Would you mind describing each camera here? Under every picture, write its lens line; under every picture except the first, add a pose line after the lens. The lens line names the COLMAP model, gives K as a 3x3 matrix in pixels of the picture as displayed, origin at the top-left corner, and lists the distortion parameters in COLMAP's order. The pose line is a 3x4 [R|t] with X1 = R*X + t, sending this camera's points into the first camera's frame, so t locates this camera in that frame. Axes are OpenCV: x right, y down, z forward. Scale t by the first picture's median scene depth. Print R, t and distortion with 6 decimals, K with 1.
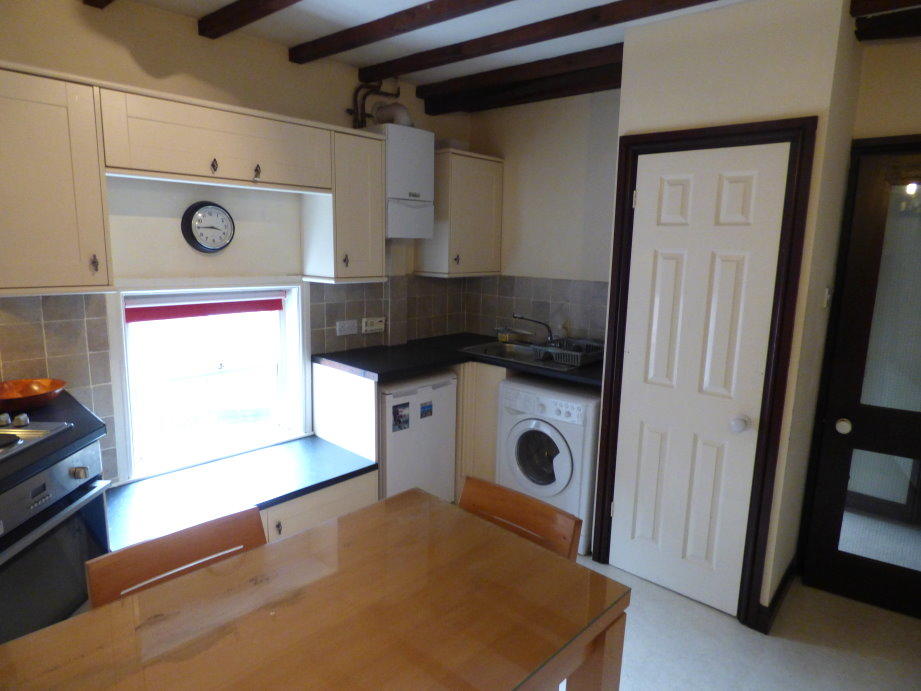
lens RADIAL K [[587.8, 0, 460.5], [0, 587.8, 345.5], [0, 0, 1]] dist [-0.000134, -0.000285]
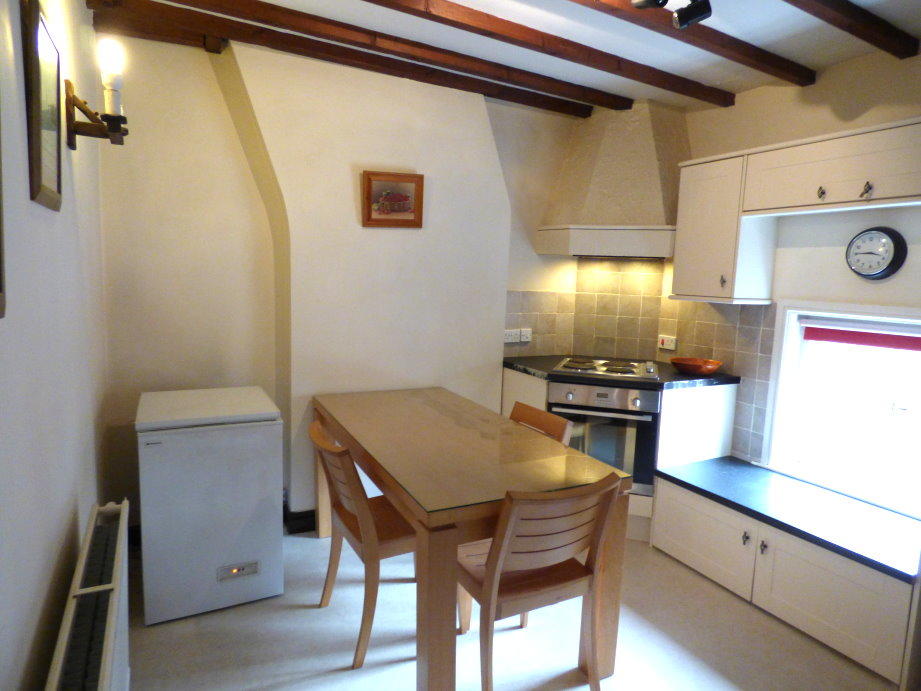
lens RADIAL K [[547.3, 0, 460.5], [0, 547.3, 345.5], [0, 0, 1]] dist [0.000221, -0.000220]
pose [[-0.333061, 0.082769, -0.939265, 0.694989], [-0.206954, 0.965433, 0.158461, -0.058541], [0.919913, 0.247162, -0.304419, 0.718053]]
